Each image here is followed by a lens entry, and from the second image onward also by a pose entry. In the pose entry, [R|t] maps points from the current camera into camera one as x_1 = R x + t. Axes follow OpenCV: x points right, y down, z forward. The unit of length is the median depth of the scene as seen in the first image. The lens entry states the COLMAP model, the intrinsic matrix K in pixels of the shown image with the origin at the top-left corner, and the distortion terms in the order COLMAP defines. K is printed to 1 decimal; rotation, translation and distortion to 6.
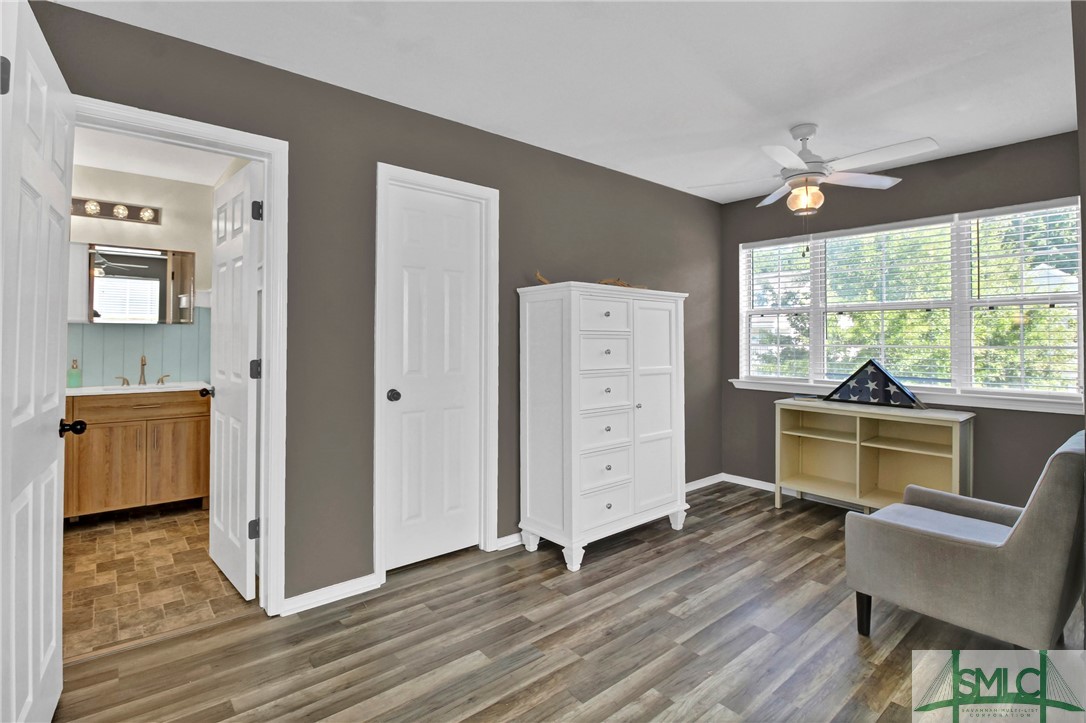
lens RADIAL K [[511.3, 0, 544.3], [0, 511.3, 336.9], [0, 0, 1]] dist [-0.000147, -0.000169]
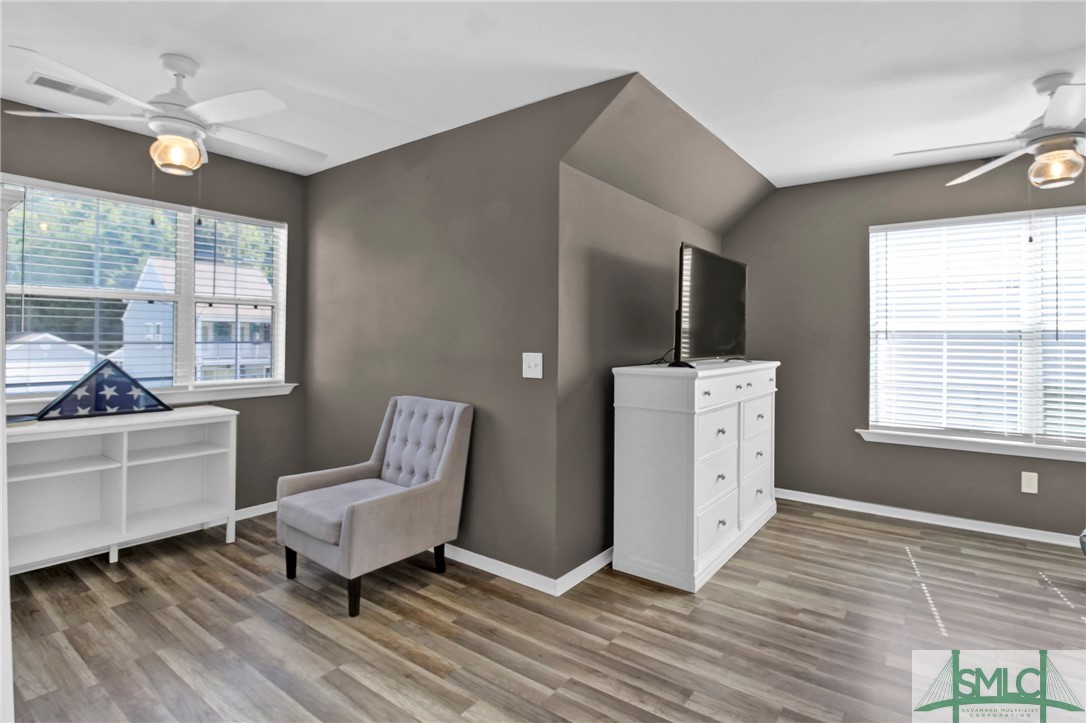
lens RADIAL K [[550.3, 0, 544.1], [0, 550.3, 334.9], [0, 0, 1]] dist [-0.025426, 0.000129]
pose [[-0.233477, 0.001491, 0.972361, -0.371484], [-0.014675, 0.999880, -0.005057, 0.000308], [-0.972252, -0.015450, -0.233427, 0.586129]]
